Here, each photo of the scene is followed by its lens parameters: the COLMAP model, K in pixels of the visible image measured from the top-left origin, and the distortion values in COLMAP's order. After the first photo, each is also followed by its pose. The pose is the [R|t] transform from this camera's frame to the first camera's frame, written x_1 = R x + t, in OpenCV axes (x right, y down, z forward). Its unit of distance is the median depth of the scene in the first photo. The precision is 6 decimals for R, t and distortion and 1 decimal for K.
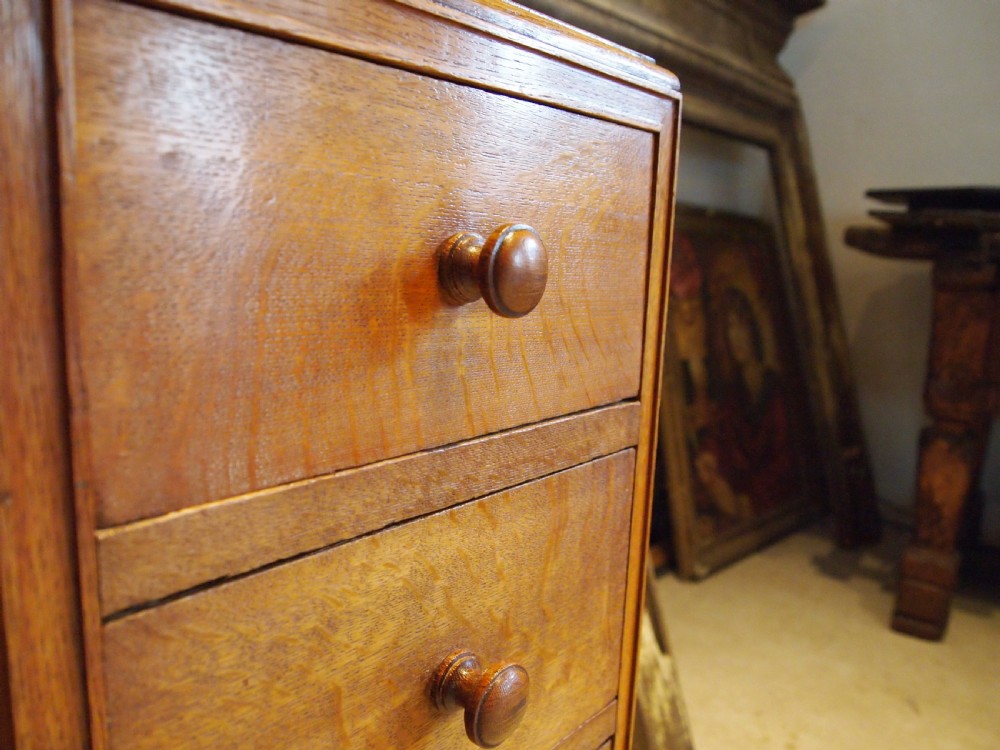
lens RADIAL K [[776.4, 0, 500.0], [0, 776.4, 375.0], [0, 0, 1]] dist [-0.045273, 0.001453]
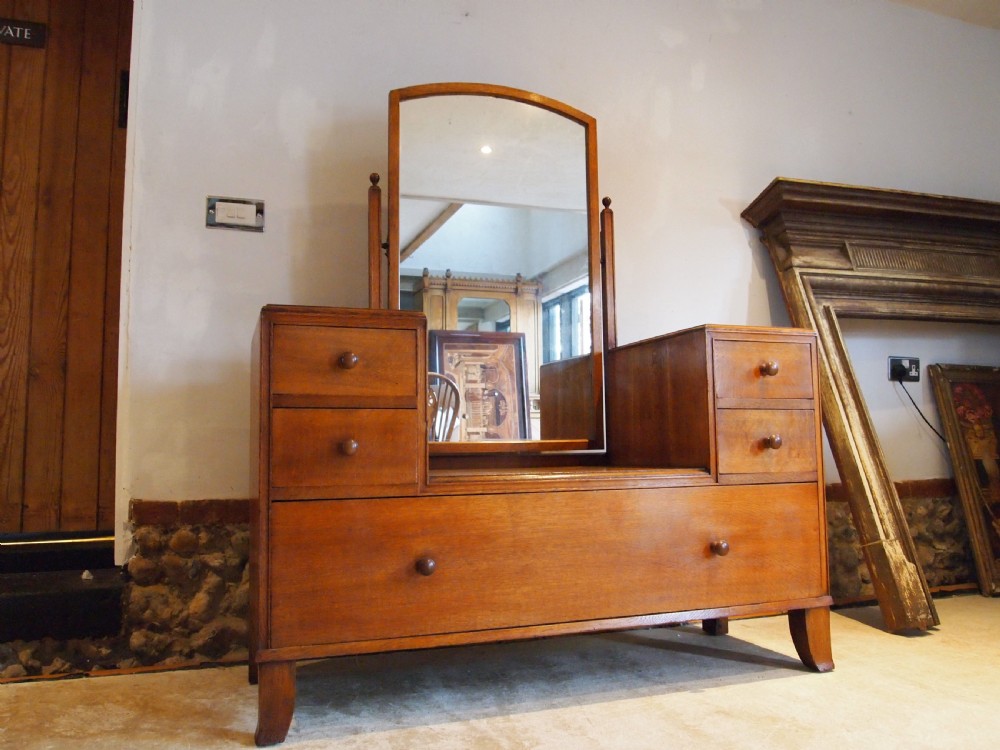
lens RADIAL K [[790.3, 0, 500.0], [0, 790.3, 375.0], [0, 0, 1]] dist [-0.047414, 0.000323]
pose [[0.860020, -0.100931, -0.500178, 0.924676], [-0.038141, 0.964784, -0.260265, 1.176637], [0.508832, 0.242911, 0.825884, -3.826790]]
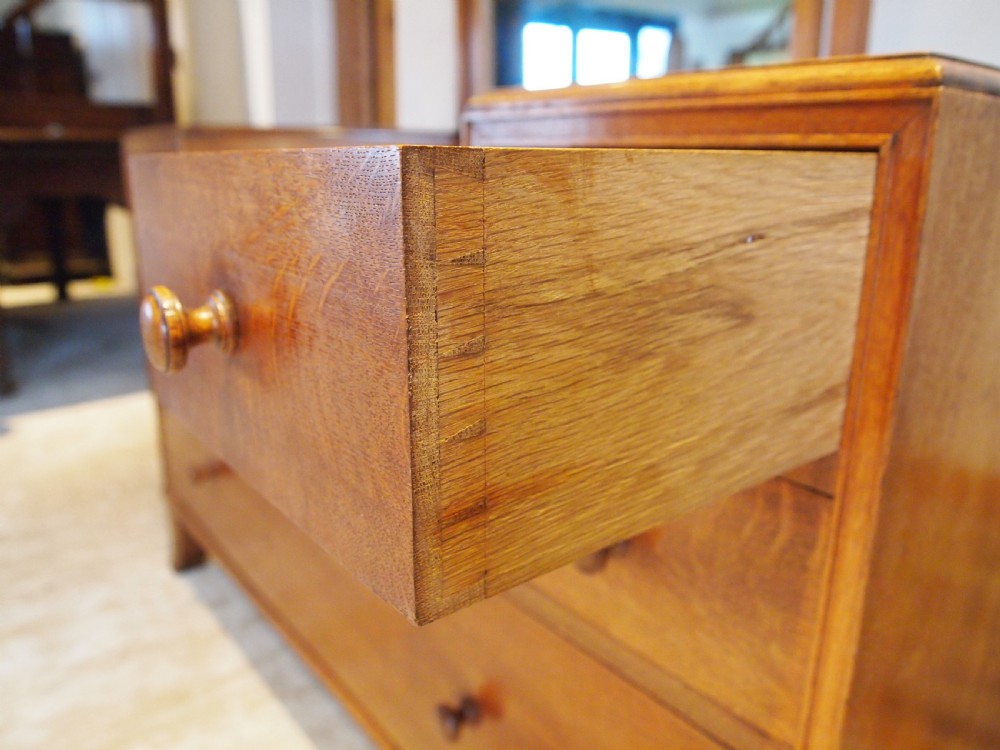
lens RADIAL K [[776.4, 0, 500.0], [0, 776.4, 375.0], [0, 0, 1]] dist [-0.045273, 0.001453]
pose [[-0.198743, 0.232700, -0.952025, 1.060055], [-0.181969, 0.945750, 0.269153, -0.220858], [0.963010, 0.226731, -0.145618, 0.739569]]
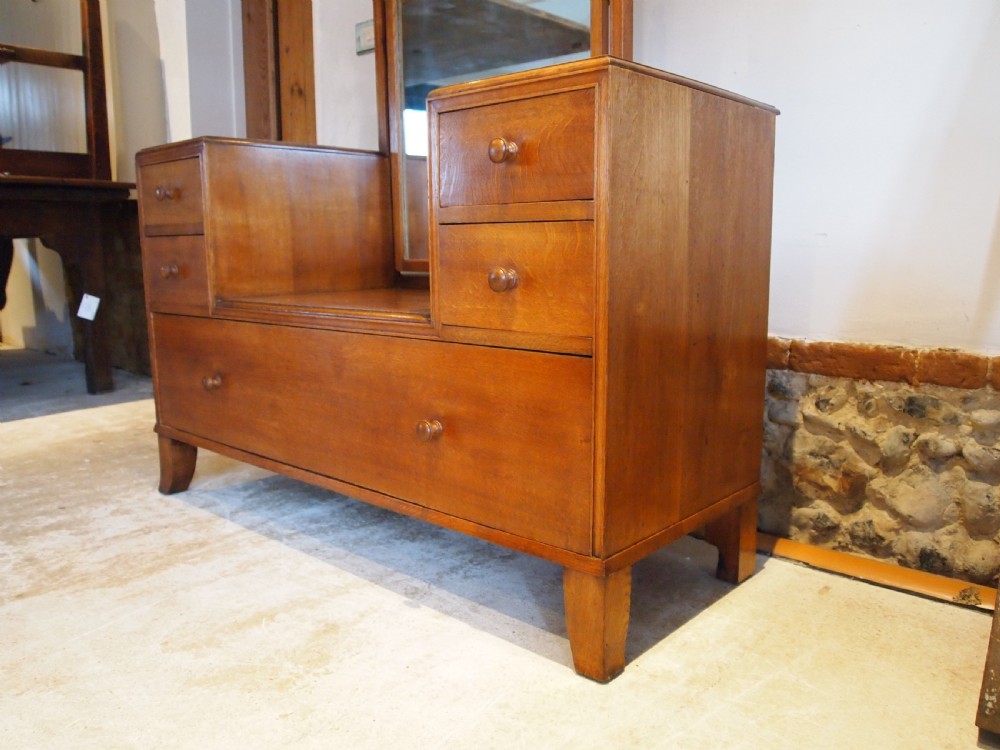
lens RADIAL K [[792.6, 0, 497.6], [0, 792.6, 370.0], [0, 0, 1]] dist [-0.048705, 0.001107]
pose [[-0.023915, 0.114955, -0.993083, 2.651316], [-0.162851, 0.979650, 0.117322, 0.306932], [0.986361, 0.164531, -0.004708, 0.810829]]
